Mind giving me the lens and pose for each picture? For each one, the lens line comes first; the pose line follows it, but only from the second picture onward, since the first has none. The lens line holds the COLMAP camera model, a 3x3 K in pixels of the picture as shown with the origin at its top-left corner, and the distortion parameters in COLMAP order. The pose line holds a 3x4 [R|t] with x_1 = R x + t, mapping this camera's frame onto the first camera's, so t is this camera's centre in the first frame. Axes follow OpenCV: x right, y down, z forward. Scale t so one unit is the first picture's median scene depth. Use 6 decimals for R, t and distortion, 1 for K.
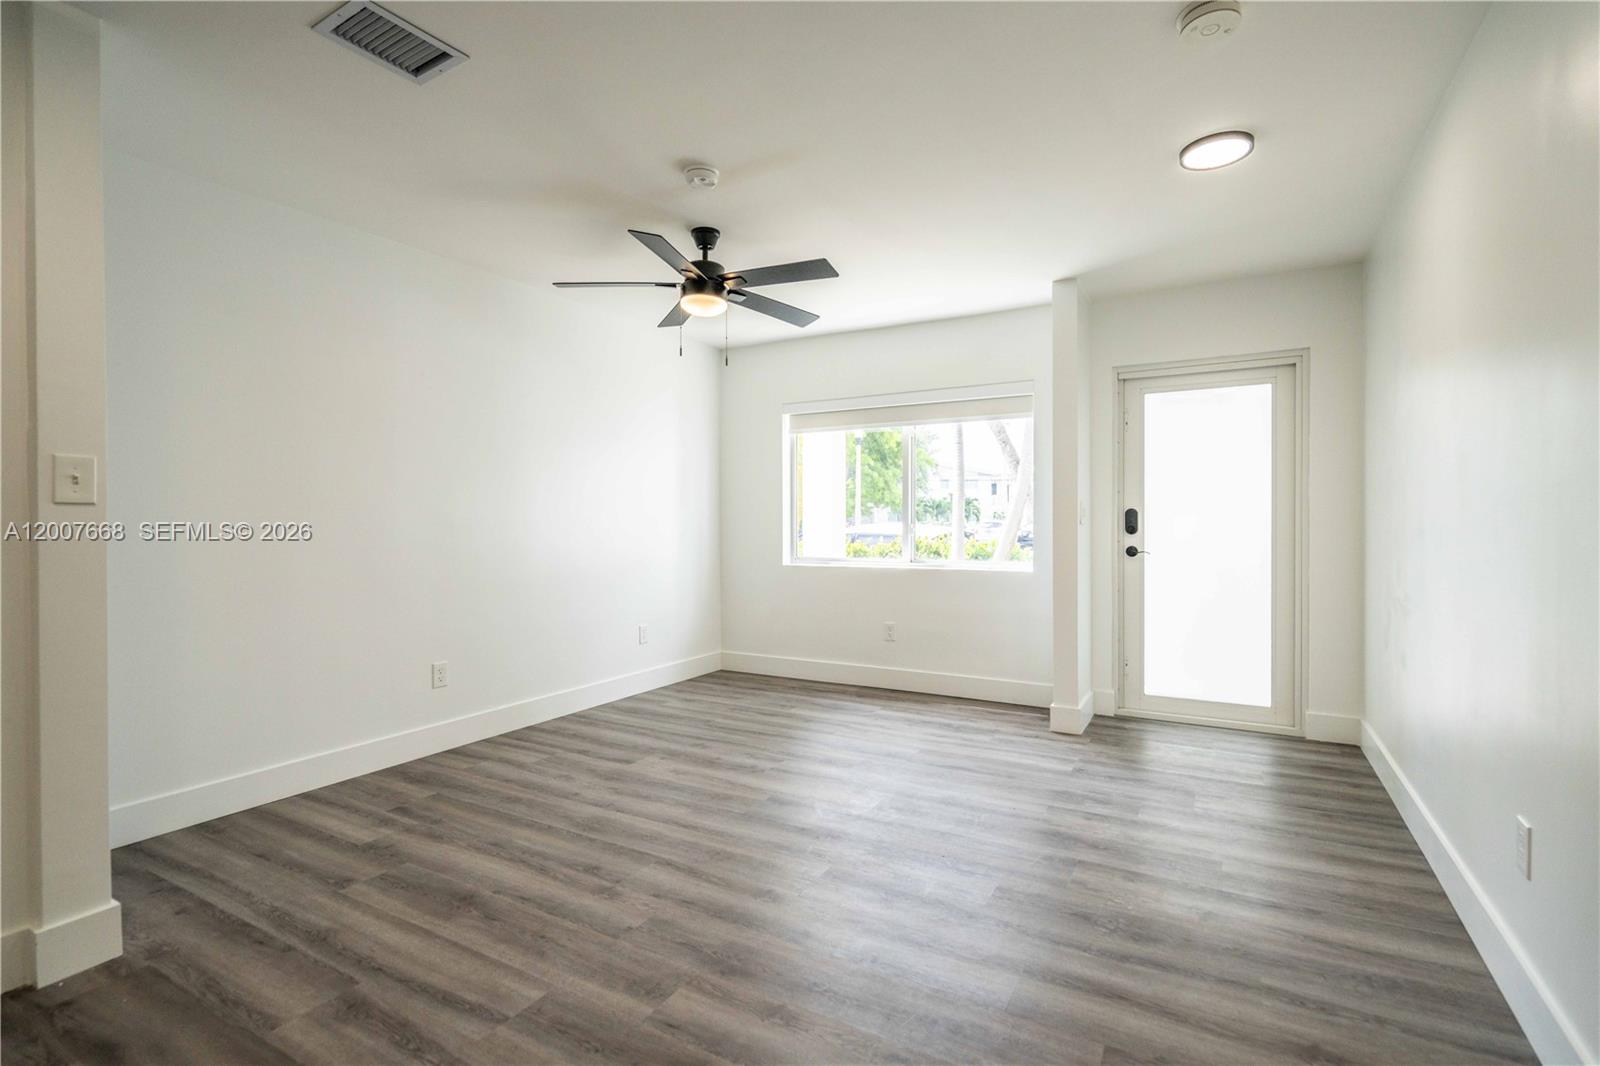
lens RADIAL K [[726.9, 0, 802.1], [0, 726.9, 528.1], [0, 0, 1]] dist [0.000777, -0.000020]
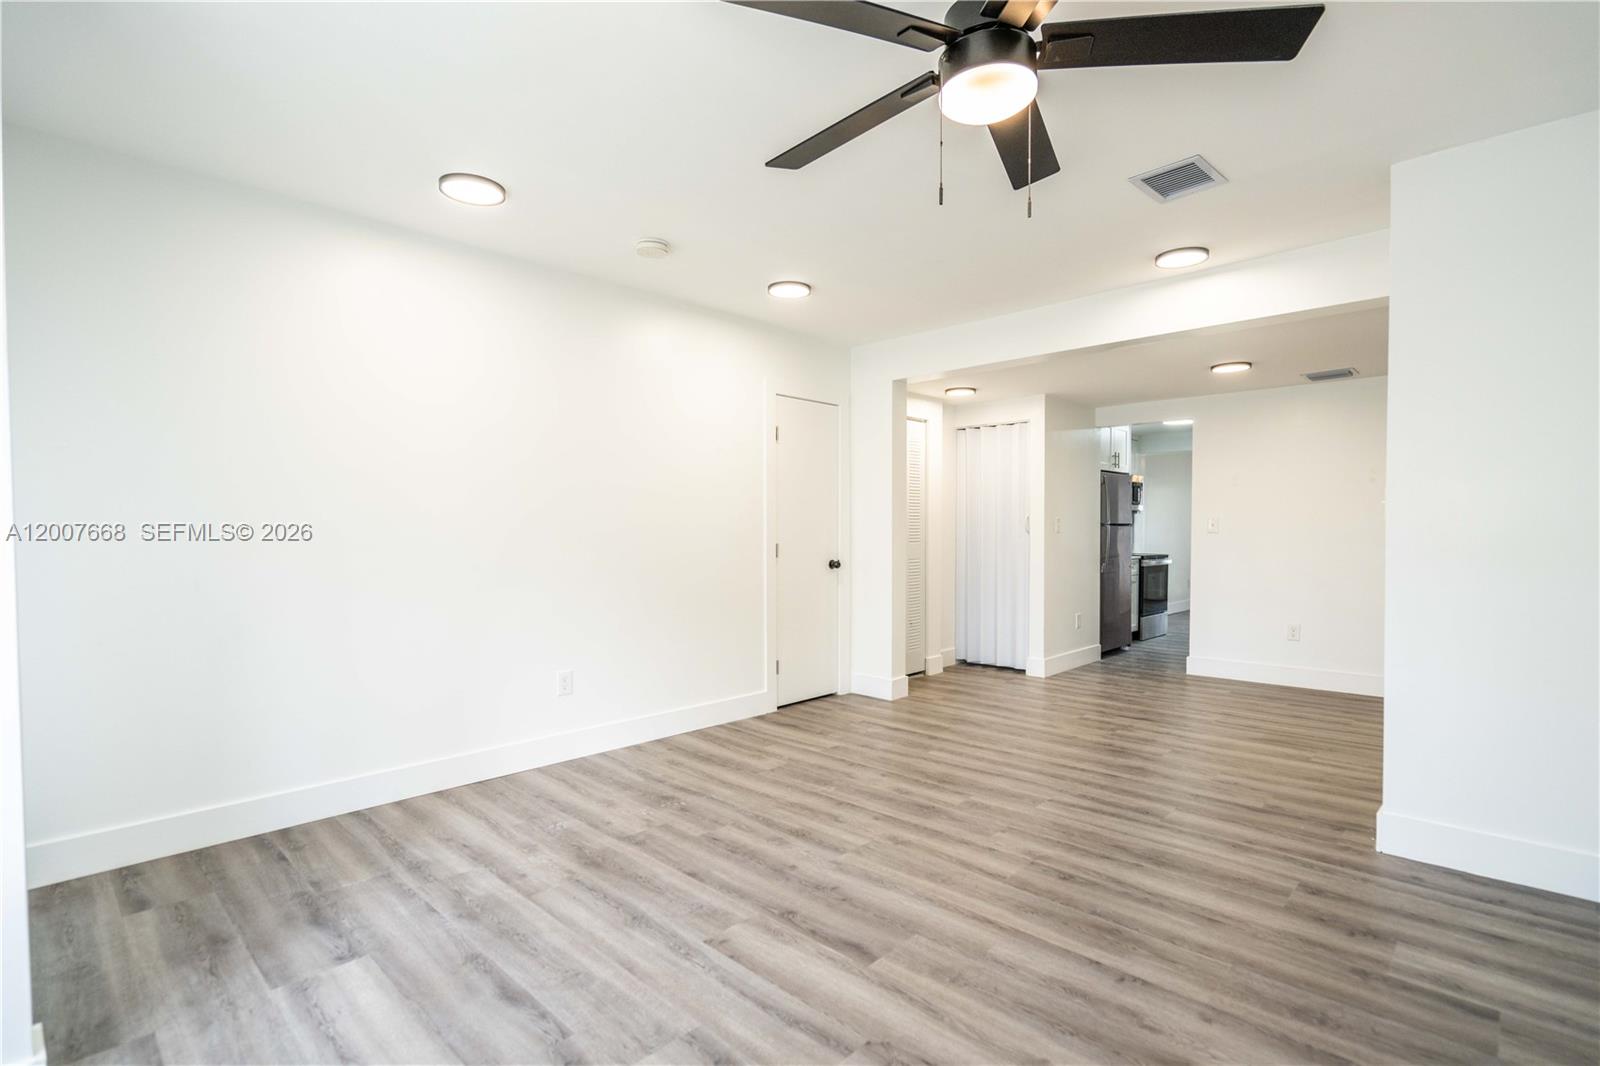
lens RADIAL K [[744.3, 0, 814.2], [0, 744.3, 541.3], [0, 0, 1]] dist [-0.002460, -0.000583]
pose [[-0.971386, 0.000652, 0.237504, -0.122114], [0.007239, 0.999613, 0.026863, -0.020243], [-0.237395, 0.027814, -0.971015, 1.317667]]
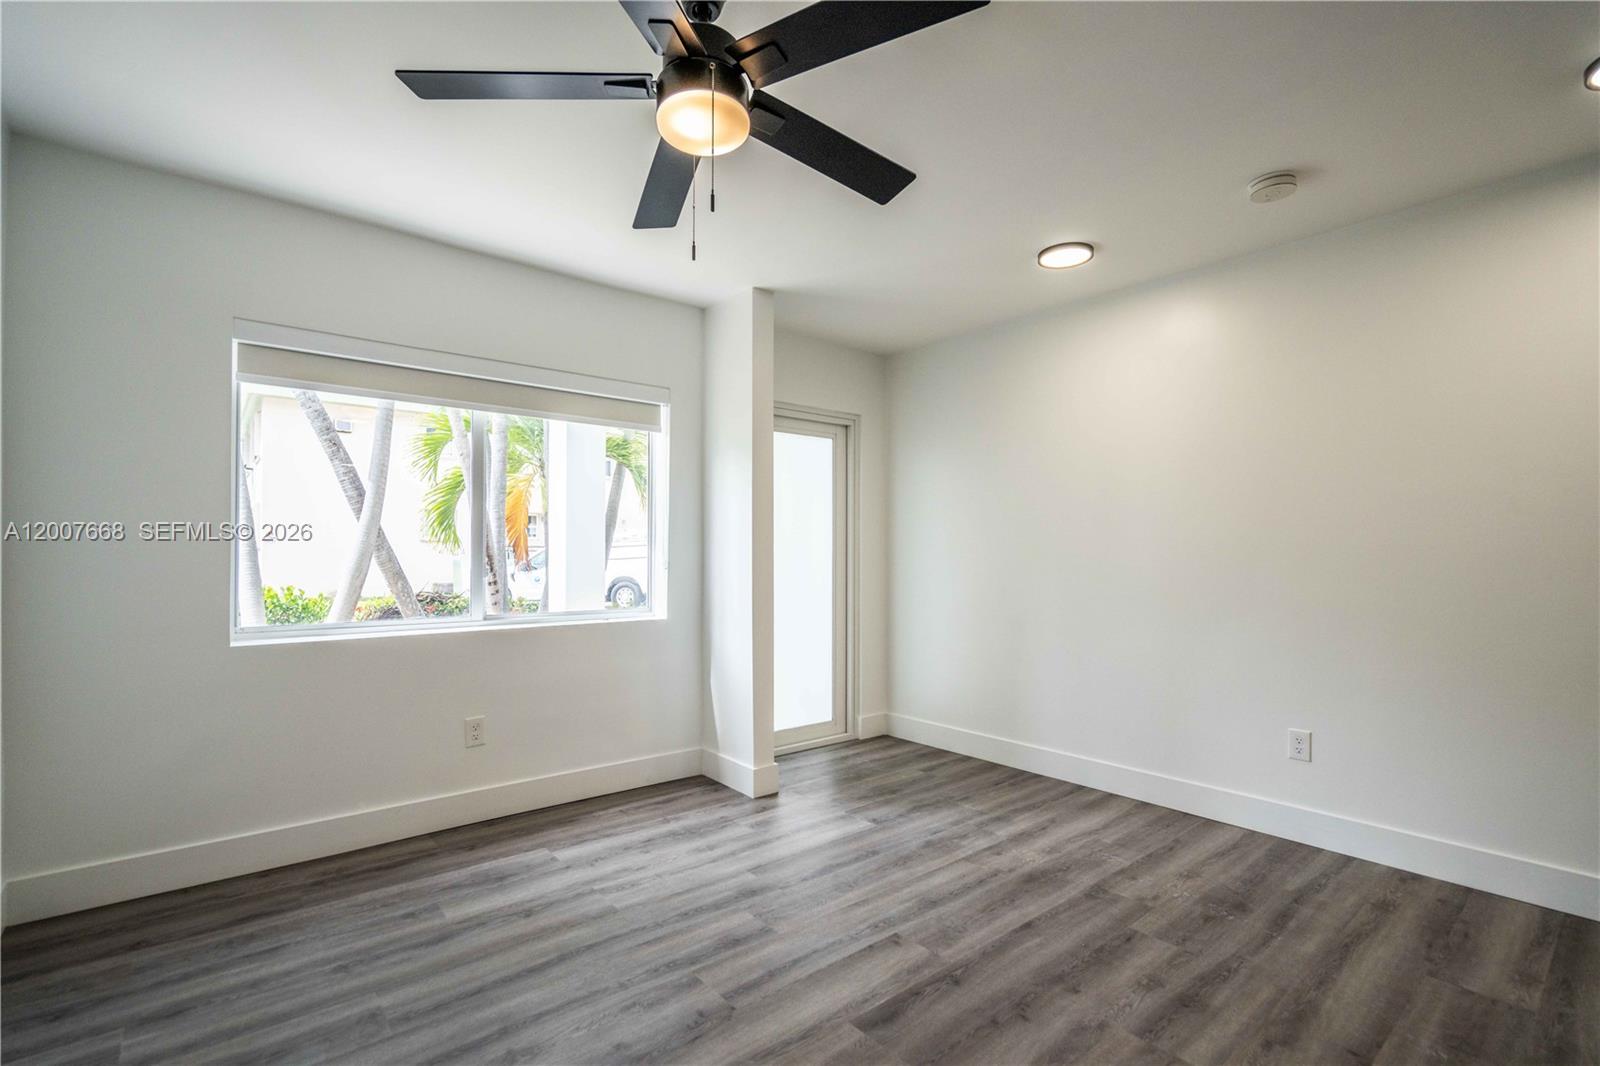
lens RADIAL K [[752.1, 0, 793.6], [0, 752.1, 551.1], [0, 0, 1]] dist [-0.000468, 0.000495]
pose [[0.353830, 0.008490, 0.935271, -0.512196], [0.004175, 0.999935, -0.010657, -0.009048], [-0.935300, 0.007675, 0.353771, 0.660947]]
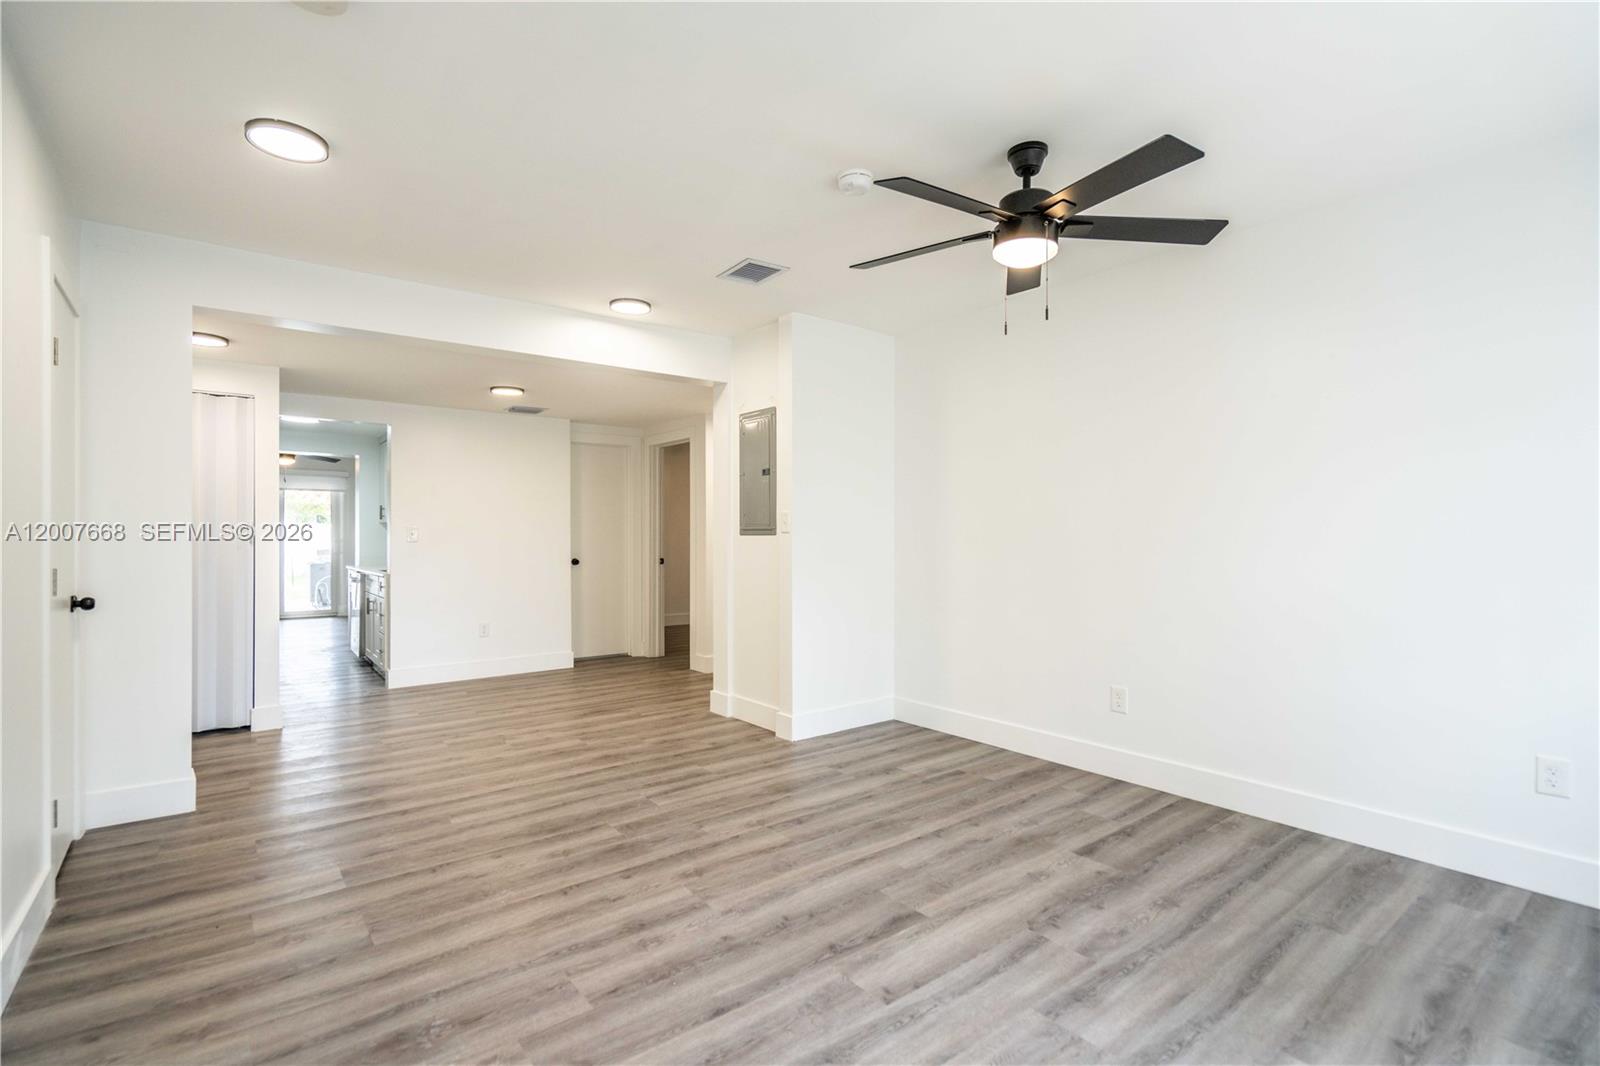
lens RADIAL K [[754.2, 0, 766.9], [0, 754.2, 537.7], [0, 0, 1]] dist [-0.003563, 0.000012]
pose [[-0.398326, 0.005392, -0.917228, 0.582856], [-0.007165, 0.999934, 0.008989, -0.019201], [0.917216, 0.010153, -0.398261, 0.924859]]
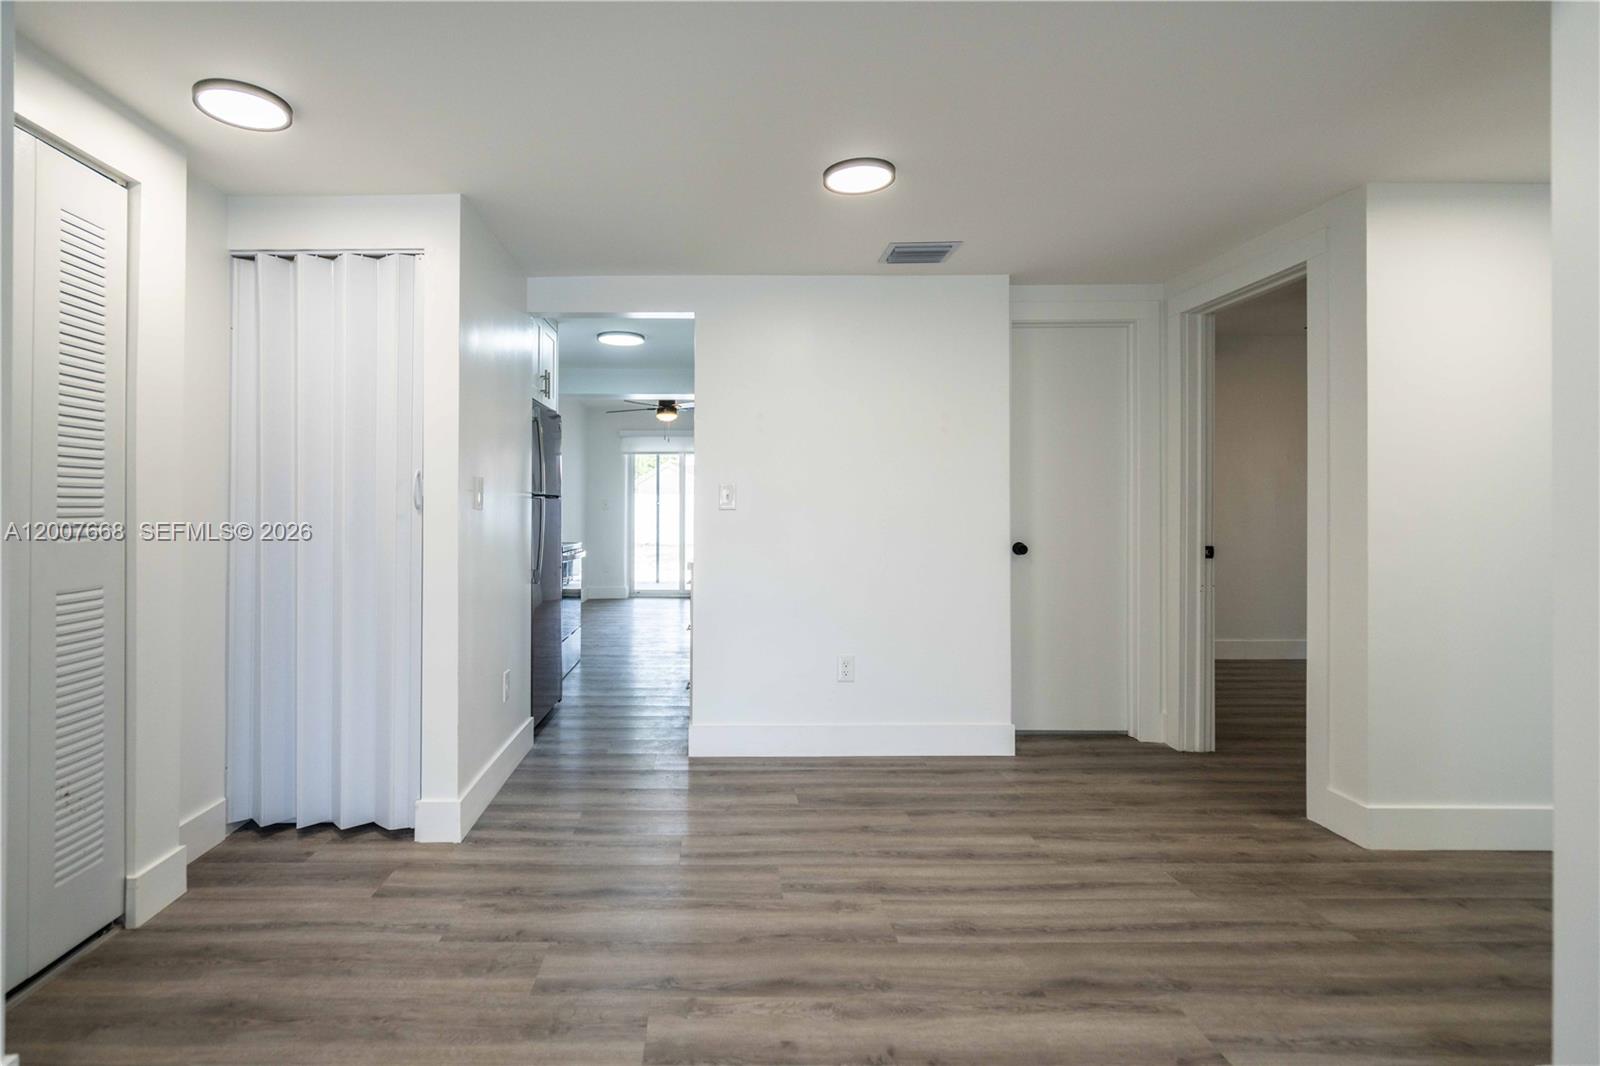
lens RADIAL K [[764.8, 0, 693.6], [0, 764.8, 508.2], [0, 0, 1]] dist [-0.000238, 0.000010]
pose [[-0.877362, 0.004182, -0.479812, -0.073341], [-0.002990, 0.999895, 0.014182, -0.006675], [0.479820, 0.013878, -0.877257, 0.428929]]
